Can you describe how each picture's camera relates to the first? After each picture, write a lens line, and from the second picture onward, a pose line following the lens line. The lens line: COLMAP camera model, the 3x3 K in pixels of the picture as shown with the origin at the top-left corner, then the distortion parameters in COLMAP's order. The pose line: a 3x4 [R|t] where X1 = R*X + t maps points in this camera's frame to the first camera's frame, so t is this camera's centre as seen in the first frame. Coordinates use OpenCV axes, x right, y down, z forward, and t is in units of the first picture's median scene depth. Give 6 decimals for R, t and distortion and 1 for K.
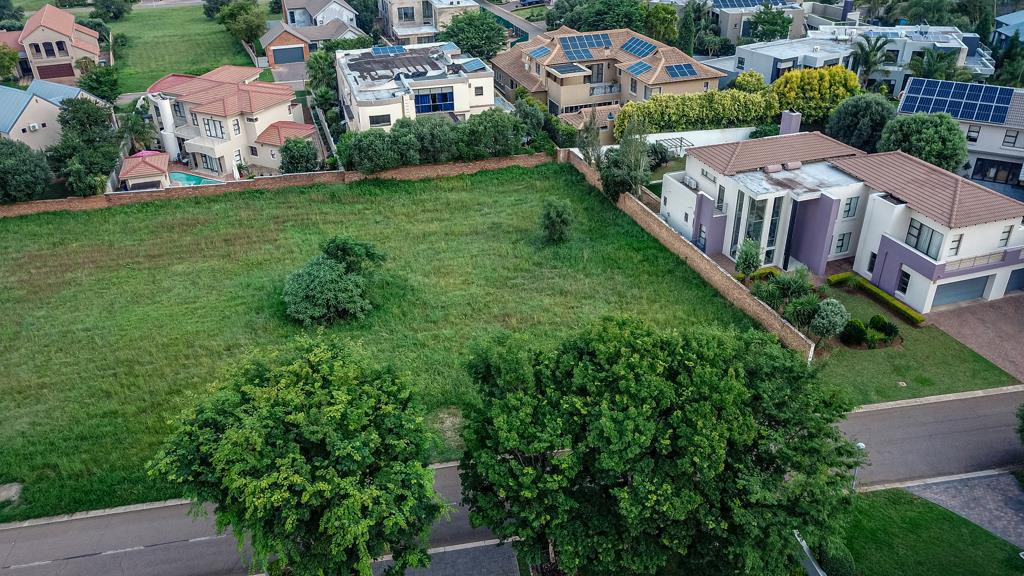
lens RADIAL K [[783.5, 0, 501.7], [0, 783.5, 285.2], [0, 0, 1]] dist [0.021263, 0.019613]
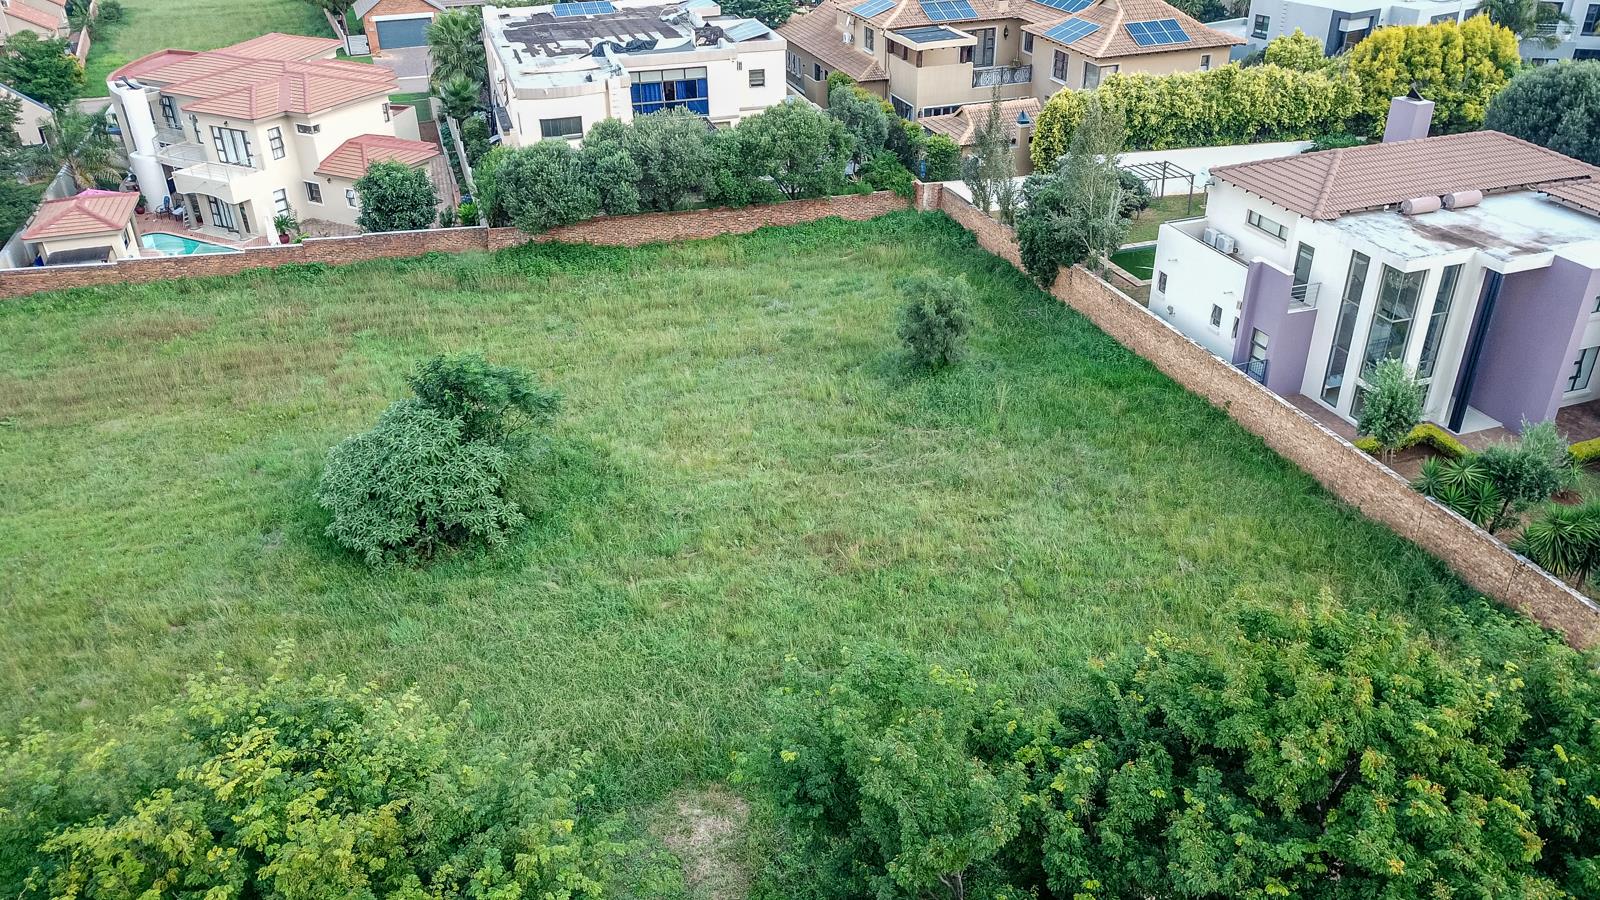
lens RADIAL K [[1224.3, 0, 784.0], [0, 1224.3, 445.6], [0, 0, 1]] dist [0.021263, 0.019613]
pose [[0.999992, -0.001289, 0.003876, -0.017667], [0.001280, 0.999996, 0.002535, -0.010138], [-0.003879, -0.002530, 0.999989, 0.231295]]
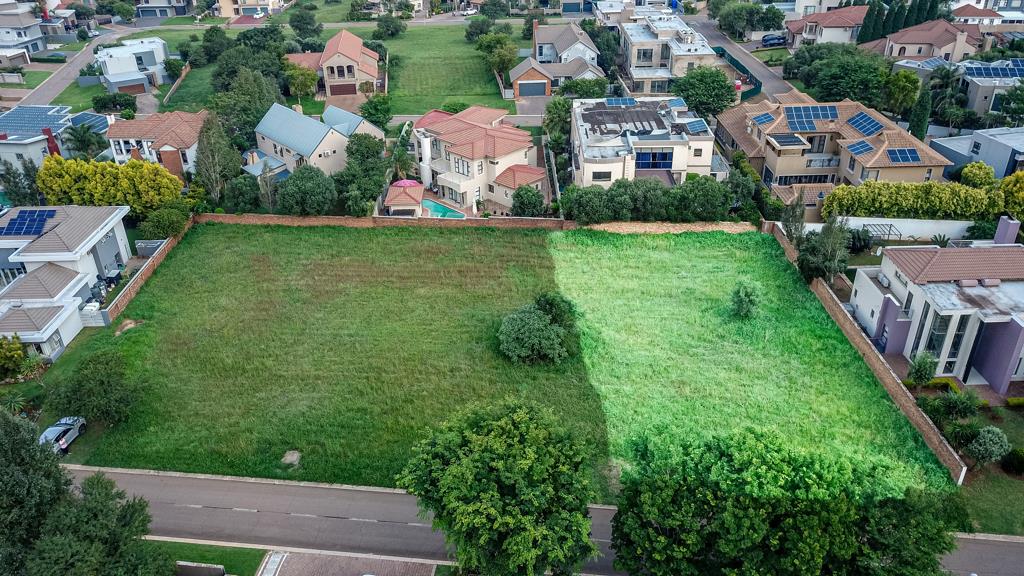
lens RADIAL K [[782.8, 0, 502.7], [0, 782.8, 289.4], [0, 0, 1]] dist [0.022551, -0.002488]
pose [[0.955817, 0.143029, -0.256818, 0.021729], [-0.140138, 0.989689, 0.029624, -0.066745], [0.258407, 0.007675, 0.966006, -0.126255]]
